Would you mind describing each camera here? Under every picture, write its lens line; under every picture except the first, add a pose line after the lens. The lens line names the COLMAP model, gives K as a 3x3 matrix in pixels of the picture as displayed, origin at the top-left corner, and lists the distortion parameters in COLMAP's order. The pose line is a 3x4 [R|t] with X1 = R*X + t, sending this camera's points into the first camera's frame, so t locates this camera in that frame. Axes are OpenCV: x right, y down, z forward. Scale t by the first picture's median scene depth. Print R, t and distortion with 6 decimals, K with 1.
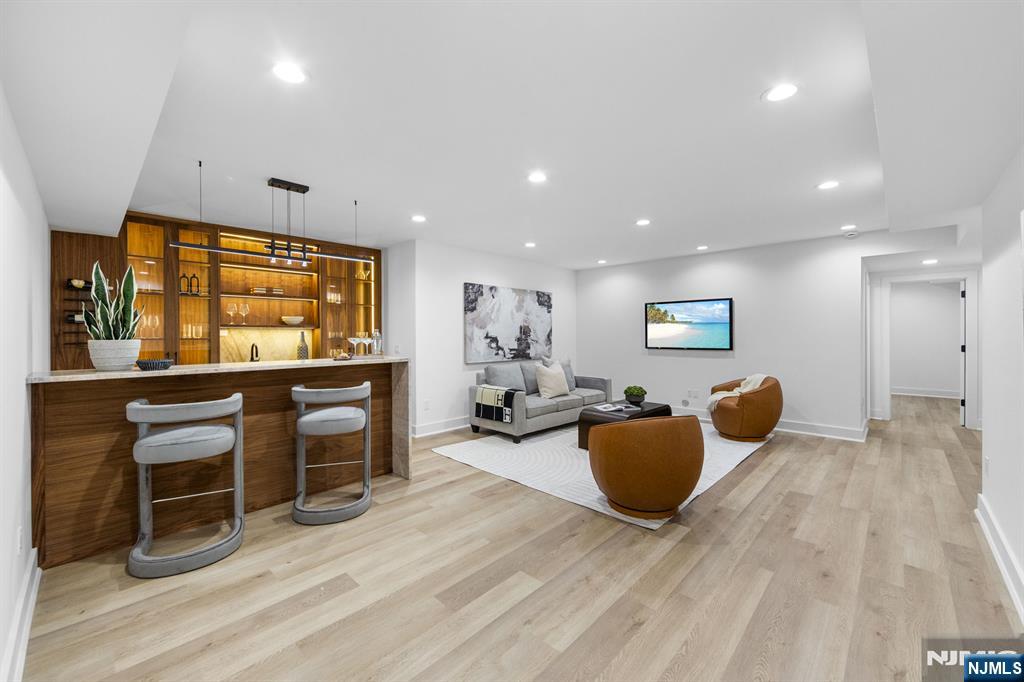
lens RADIAL K [[406.5, 0, 510.8], [0, 406.5, 338.1], [0, 0, 1]] dist [-0.002881, -0.000228]
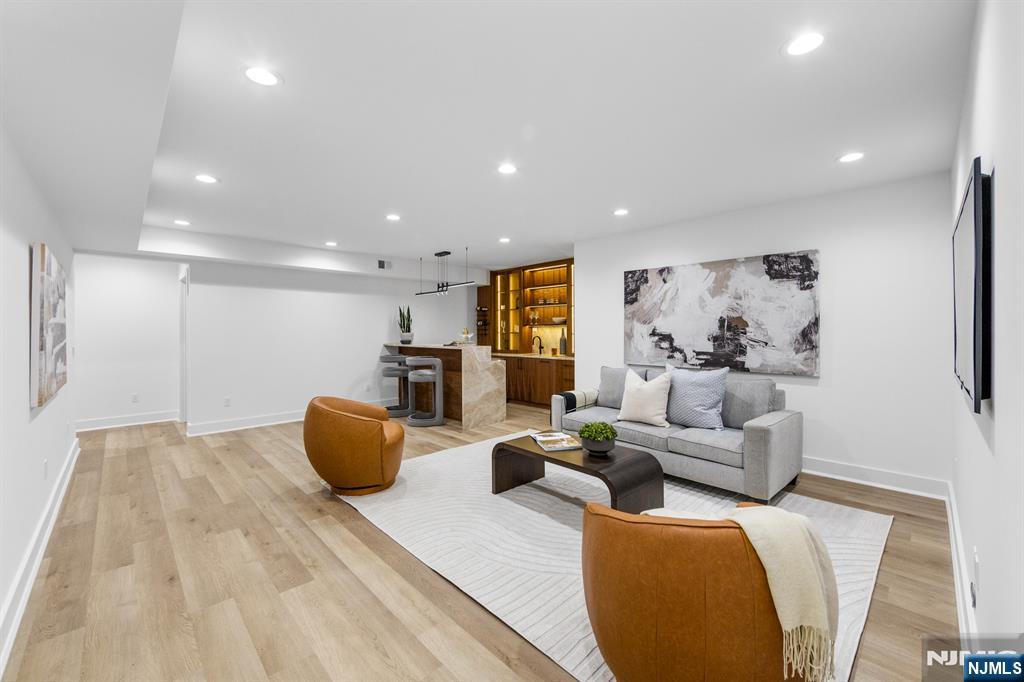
lens RADIAL K [[406.5, 0, 510.9], [0, 406.5, 331.7], [0, 0, 1]] dist [-0.002881, -0.000228]
pose [[-0.037868, 0.006546, -0.999261, 0.745153], [-0.006918, 0.999953, 0.006812, -0.010533], [0.999259, 0.007171, -0.037821, 0.757759]]
